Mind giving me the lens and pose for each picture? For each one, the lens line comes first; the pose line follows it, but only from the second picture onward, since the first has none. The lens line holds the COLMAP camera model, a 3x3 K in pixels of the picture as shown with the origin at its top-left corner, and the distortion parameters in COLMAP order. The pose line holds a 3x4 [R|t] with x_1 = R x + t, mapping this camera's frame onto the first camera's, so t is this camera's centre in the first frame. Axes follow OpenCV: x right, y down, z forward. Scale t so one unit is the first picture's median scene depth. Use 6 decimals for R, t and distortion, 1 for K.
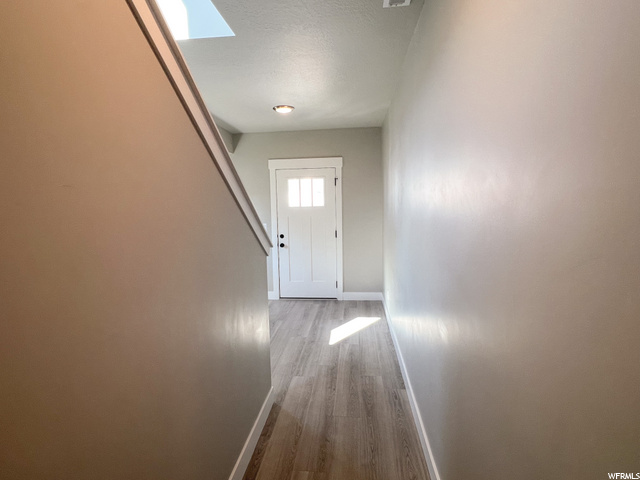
lens RADIAL K [[347.4, 0, 320.4], [0, 347.4, 240.7], [0, 0, 1]] dist [-0.001295, -0.002009]
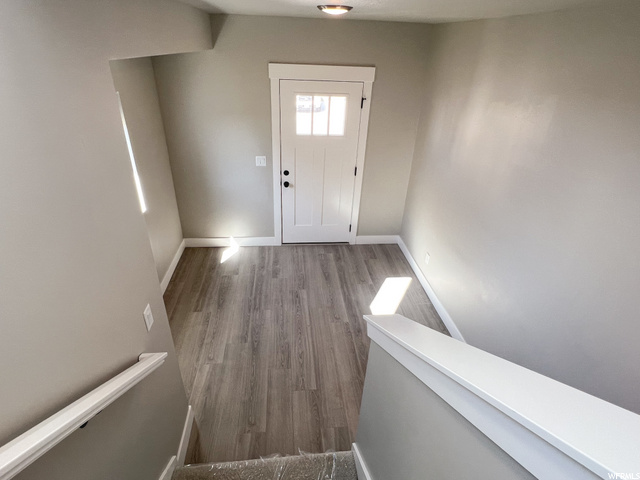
lens RADIAL K [[347.4, 0, 323.5], [0, 347.4, 241.5], [0, 0, 1]] dist [-0.001295, -0.002009]
pose [[0.977378, -0.048735, 0.205807, -0.201692], [-0.037958, 0.916871, 0.397374, -0.187770], [-0.208064, -0.396197, 0.894280, 0.235473]]
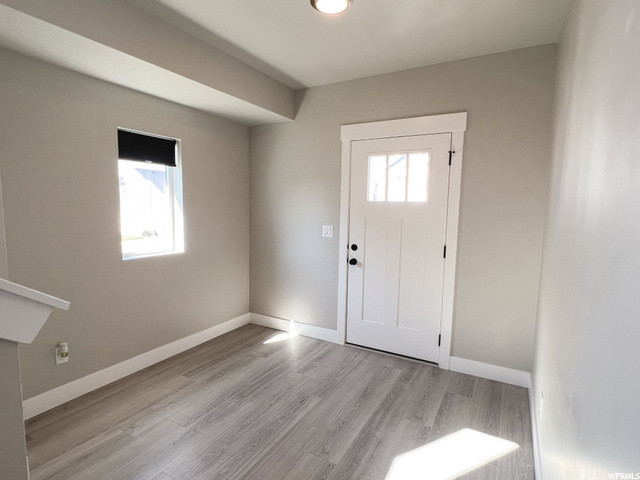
lens RADIAL K [[347.4, 0, 315.2], [0, 347.4, 241.8], [0, 0, 1]] dist [-0.001295, -0.002009]
pose [[0.913433, 0.078783, -0.399290, 0.077225], [-0.079132, 0.996741, 0.015640, -0.027964], [0.399221, 0.017310, 0.916691, 0.403626]]
